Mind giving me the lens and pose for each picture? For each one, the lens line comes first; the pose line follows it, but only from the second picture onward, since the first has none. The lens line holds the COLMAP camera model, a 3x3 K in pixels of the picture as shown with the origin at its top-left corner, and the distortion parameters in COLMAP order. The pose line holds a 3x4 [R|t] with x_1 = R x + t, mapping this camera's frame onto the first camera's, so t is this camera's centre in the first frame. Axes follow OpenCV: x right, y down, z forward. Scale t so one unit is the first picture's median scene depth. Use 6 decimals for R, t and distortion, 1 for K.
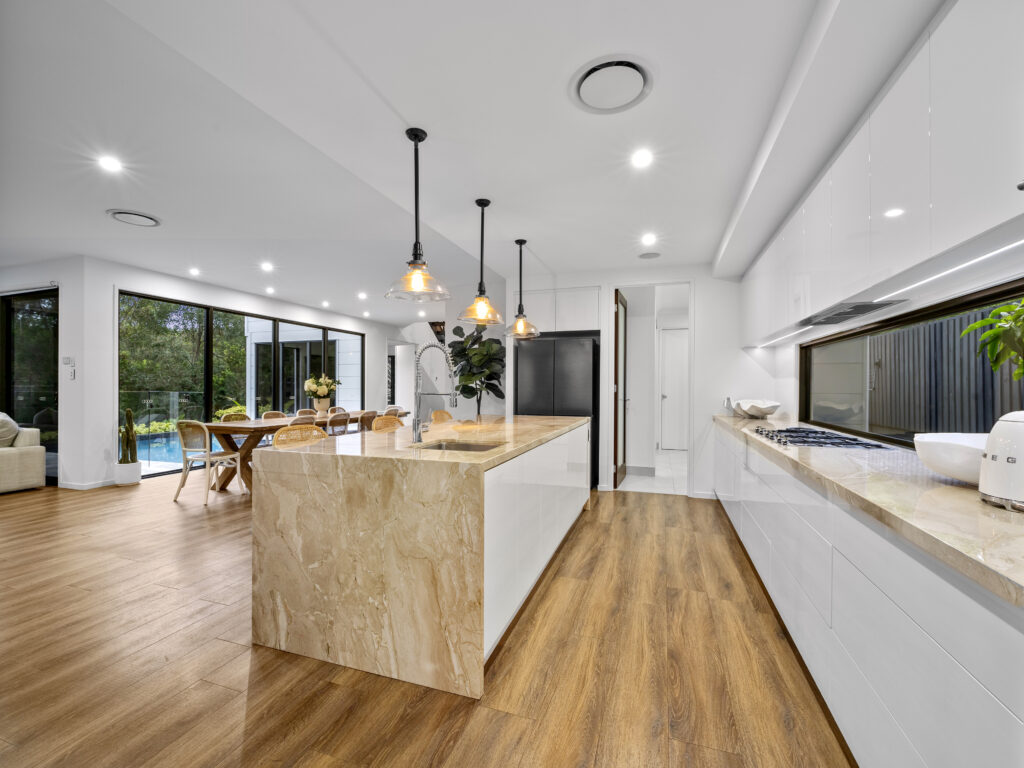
lens RADIAL K [[444.2, 0, 516.9], [0, 444.2, 384.1], [0, 0, 1]] dist [0.000066, 0.000099]
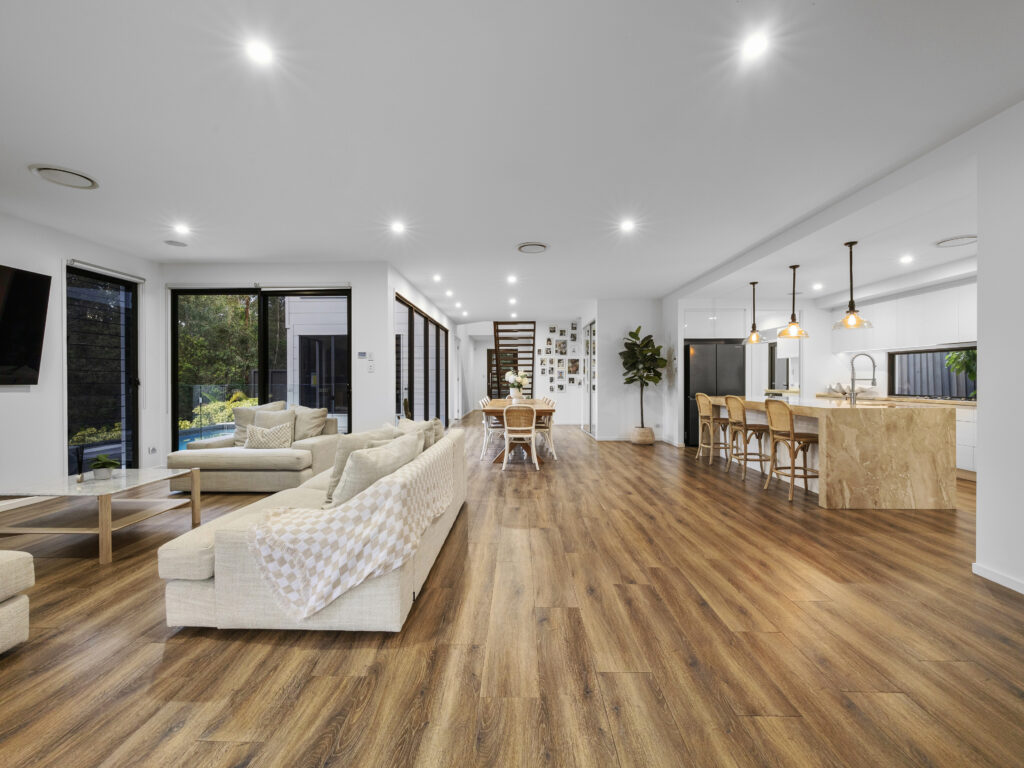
lens RADIAL K [[444.2, 0, 516.9], [0, 444.2, 384.1], [0, 0, 1]] dist [0.000066, 0.000099]
pose [[0.950079, -0.009114, 0.311876, -1.381129], [0.004740, 0.999880, 0.014781, 0.005244], [-0.311973, -0.012565, 0.950008, -0.223647]]
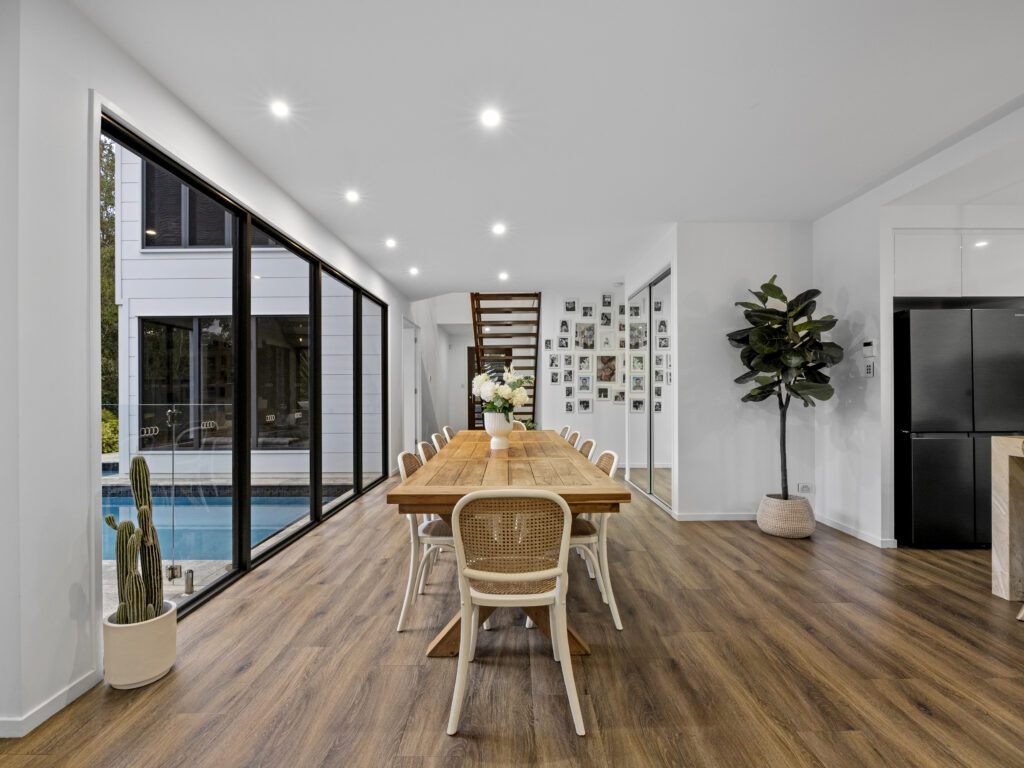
lens RADIAL K [[503.0, 0, 499.1], [0, 503.0, 384.8], [0, 0, 1]] dist [-0.001308, -0.000068]
pose [[0.957807, -0.005369, 0.287363, -1.039024], [0.007371, 0.999956, -0.005886, 0.004288], [-0.287319, 0.007756, 0.957804, 0.785074]]
